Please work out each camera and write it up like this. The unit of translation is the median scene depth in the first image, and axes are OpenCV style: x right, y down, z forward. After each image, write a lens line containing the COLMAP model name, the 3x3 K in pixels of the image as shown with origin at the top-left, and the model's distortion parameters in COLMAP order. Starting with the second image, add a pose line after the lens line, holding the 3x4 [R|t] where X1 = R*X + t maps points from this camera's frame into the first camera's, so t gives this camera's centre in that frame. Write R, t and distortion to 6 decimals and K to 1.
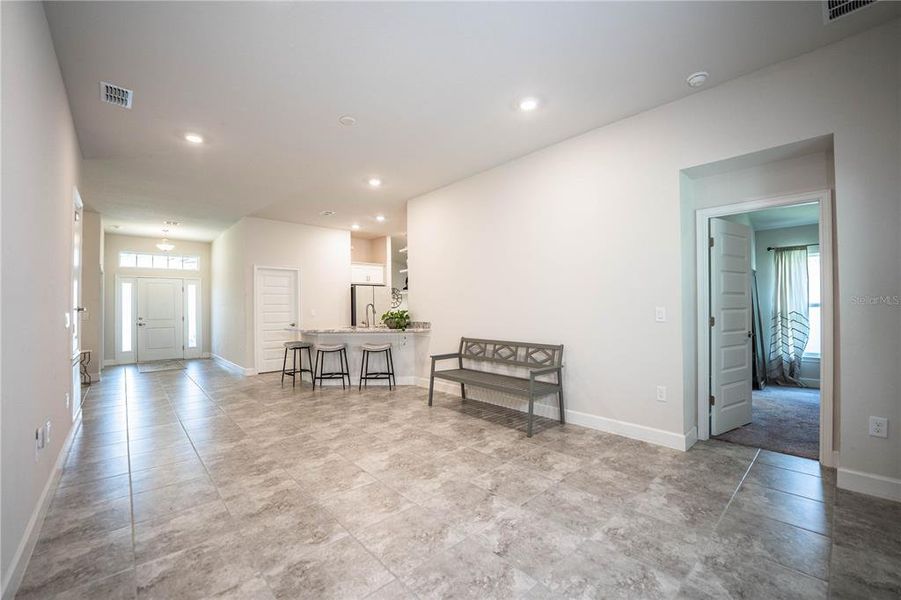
lens RADIAL K [[367.1, 0, 459.6], [0, 367.1, 319.5], [0, 0, 1]] dist [-0.025094, 0.001998]
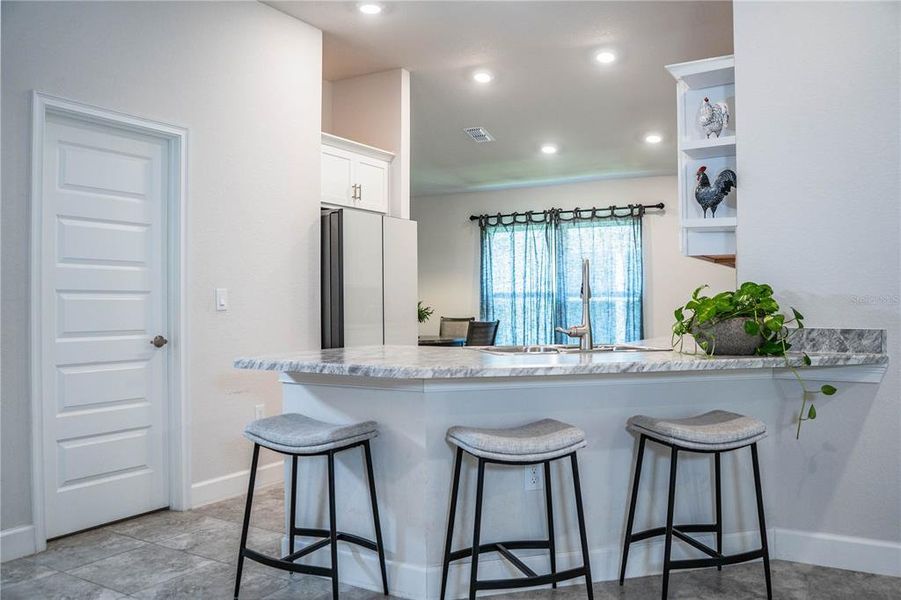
lens RADIAL K [[725.6, 0, 455.2], [0, 725.6, 300.0], [0, 0, 1]] dist [-0.085126, 0.031461]
pose [[0.955823, 0.010891, 0.293740, -0.429975], [0.000470, 0.999256, -0.038577, 0.004735], [-0.293941, 0.037011, 0.955107, 0.474646]]
